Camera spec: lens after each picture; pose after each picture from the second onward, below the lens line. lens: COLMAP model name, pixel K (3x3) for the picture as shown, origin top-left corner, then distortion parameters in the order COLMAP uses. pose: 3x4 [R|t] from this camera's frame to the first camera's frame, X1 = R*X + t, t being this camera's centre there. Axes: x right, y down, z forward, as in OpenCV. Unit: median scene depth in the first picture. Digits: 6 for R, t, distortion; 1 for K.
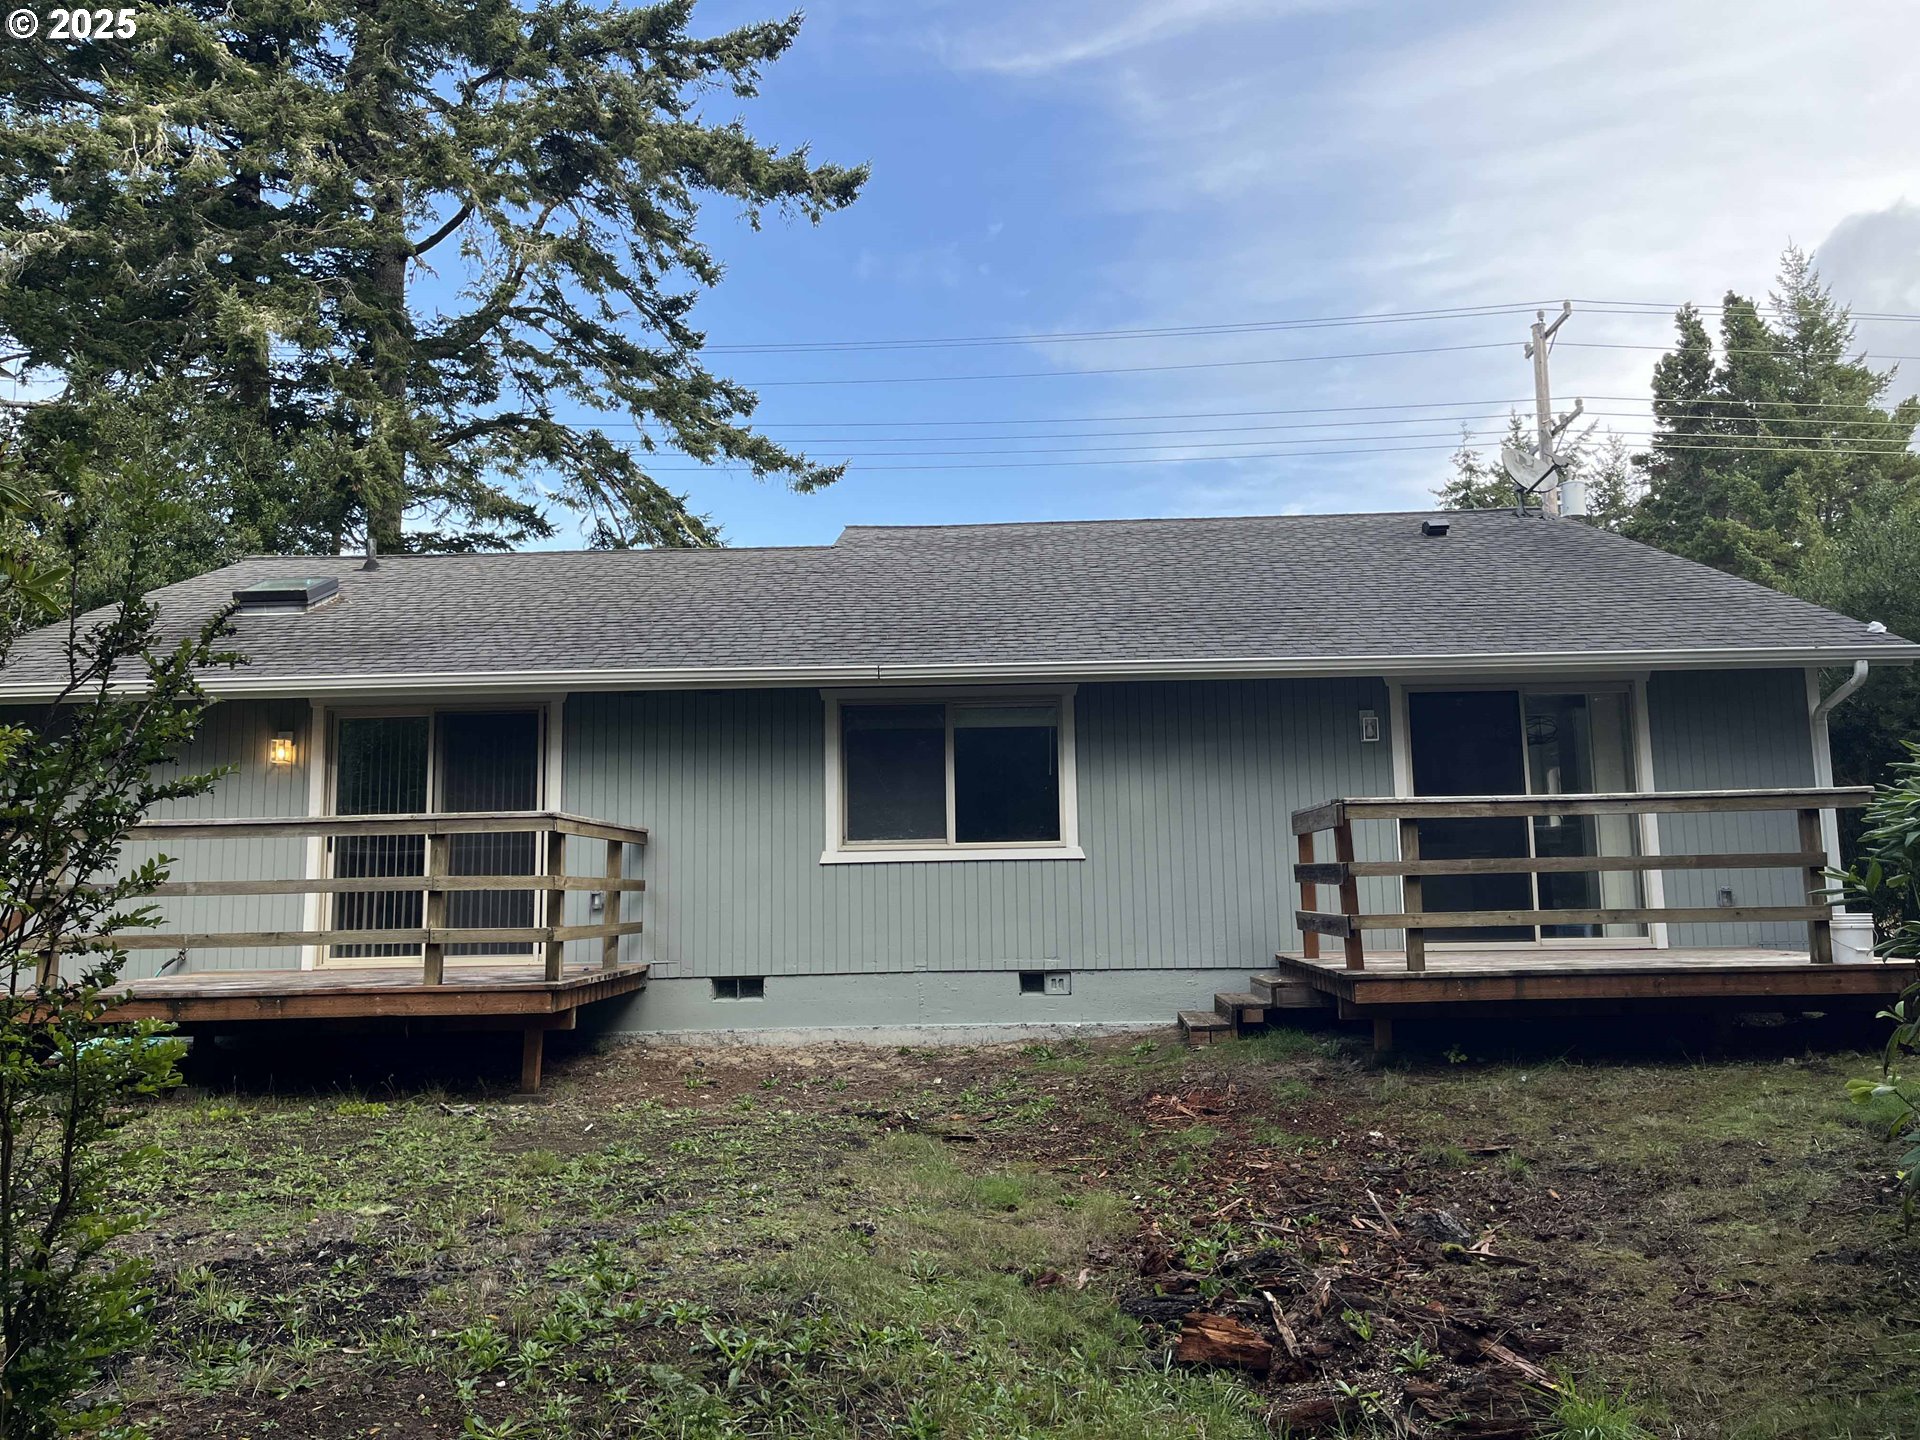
lens RADIAL K [[1376.2, 0, 960.0], [0, 1376.2, 720.0], [0, 0, 1]] dist [0.004876, -0.003029]
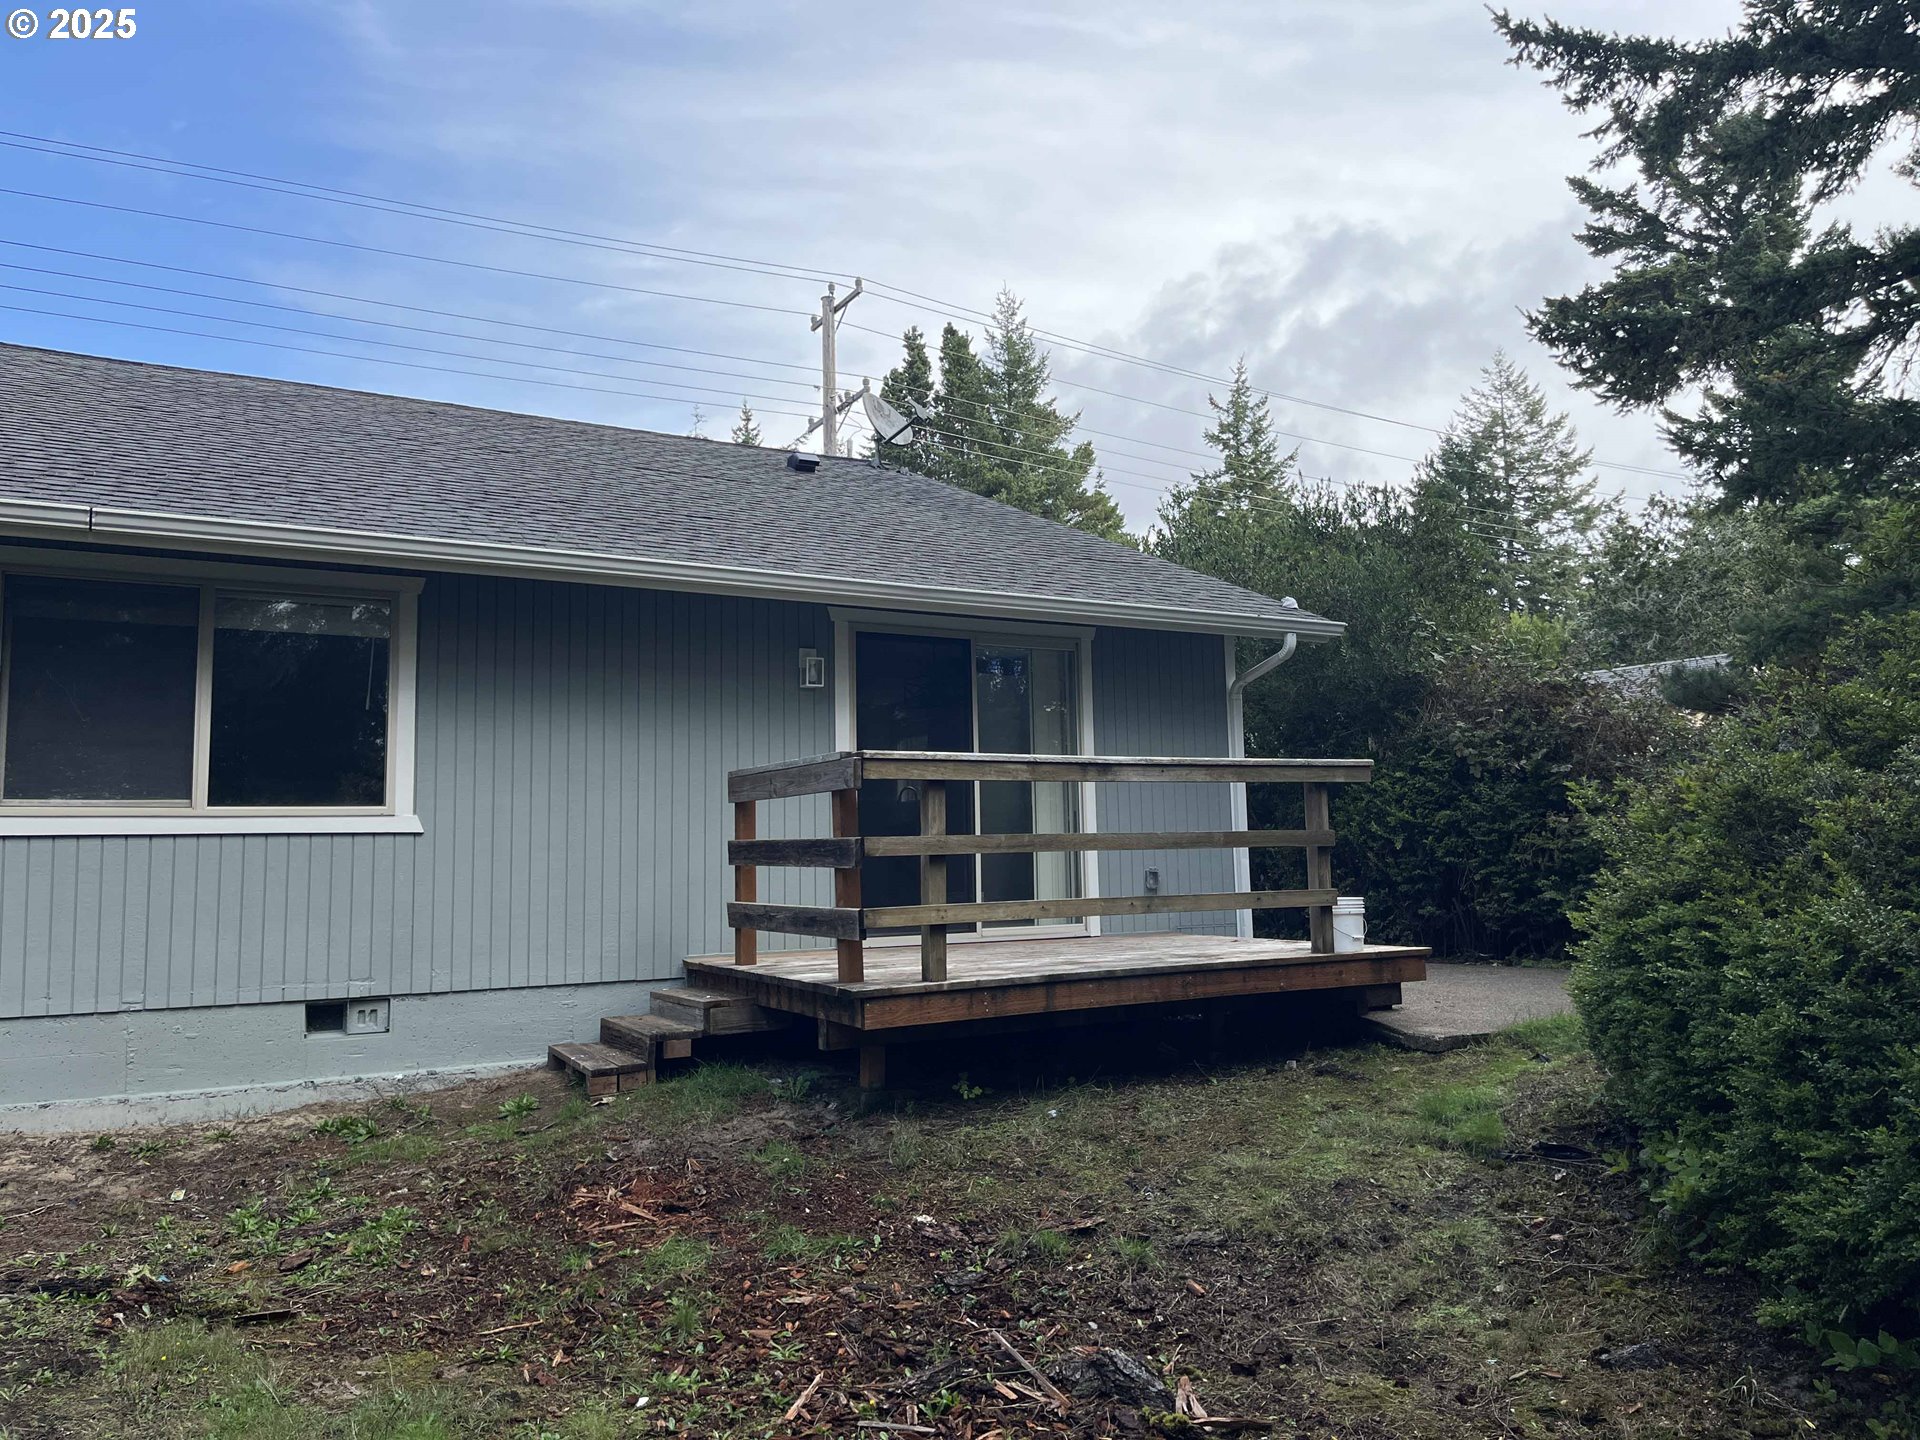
lens RADIAL K [[1443.7, 0, 967.2], [0, 1443.7, 721.8], [0, 0, 1]] dist [0.084848, -0.119389]
pose [[0.856993, 0.048205, 0.513068, -0.050832], [-0.057438, 0.998347, 0.002141, 0.028094], [-0.512117, -0.031305, 0.858345, 0.234713]]
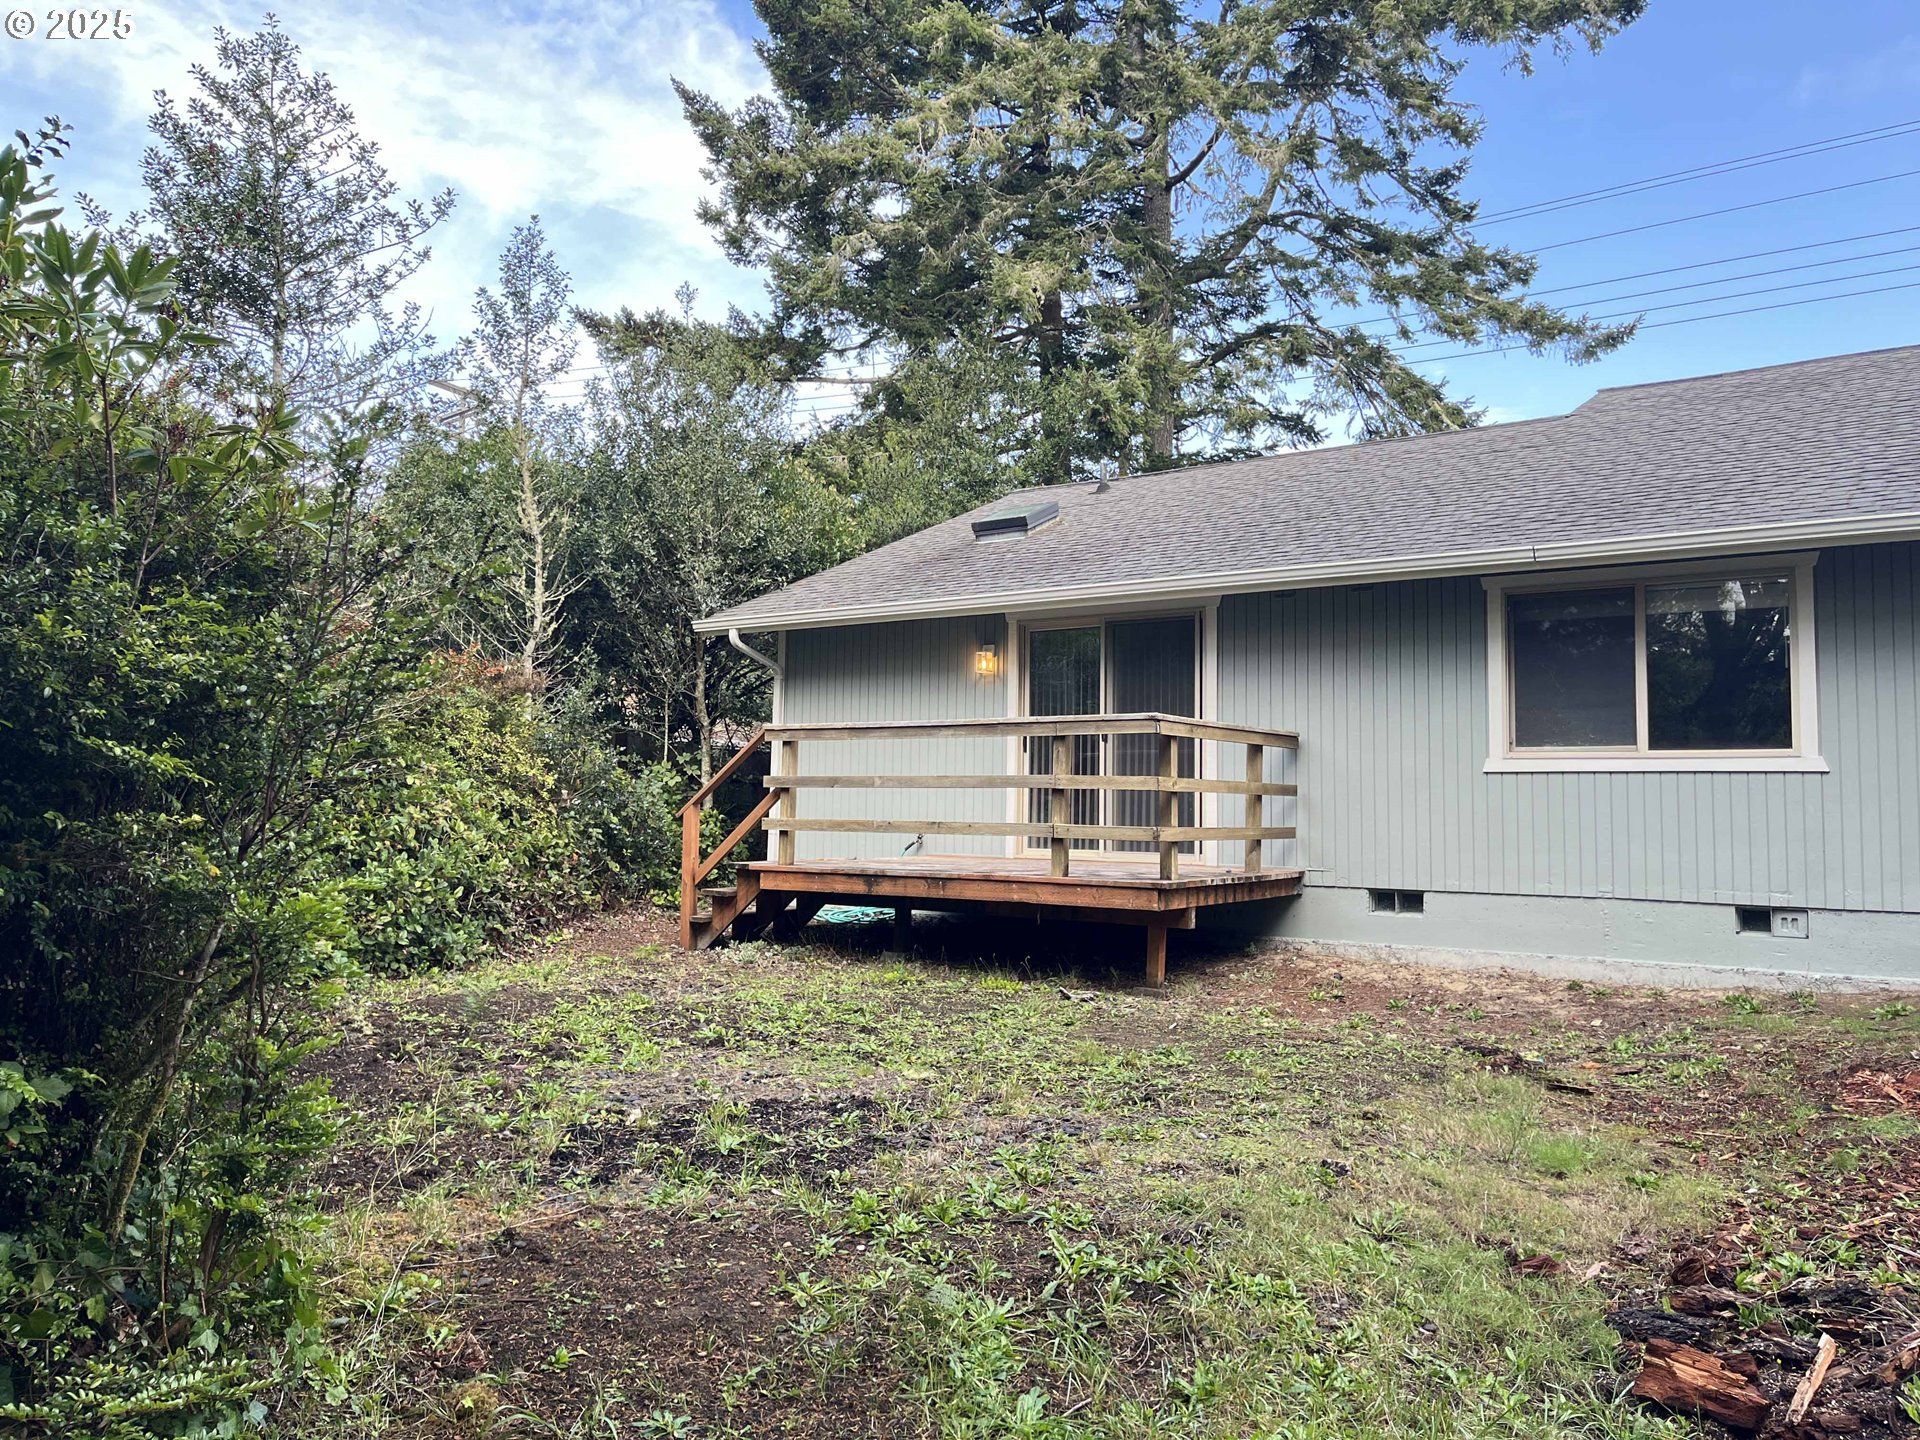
lens RADIAL K [[1376.2, 0, 960.0], [0, 1376.2, 720.0], [0, 0, 1]] dist [0.004876, -0.003029]
pose [[0.836945, -0.002316, -0.547281, 0.104817], [0.038017, 0.997821, 0.053917, 0.009014], [0.545964, -0.065932, 0.835210, 0.060787]]
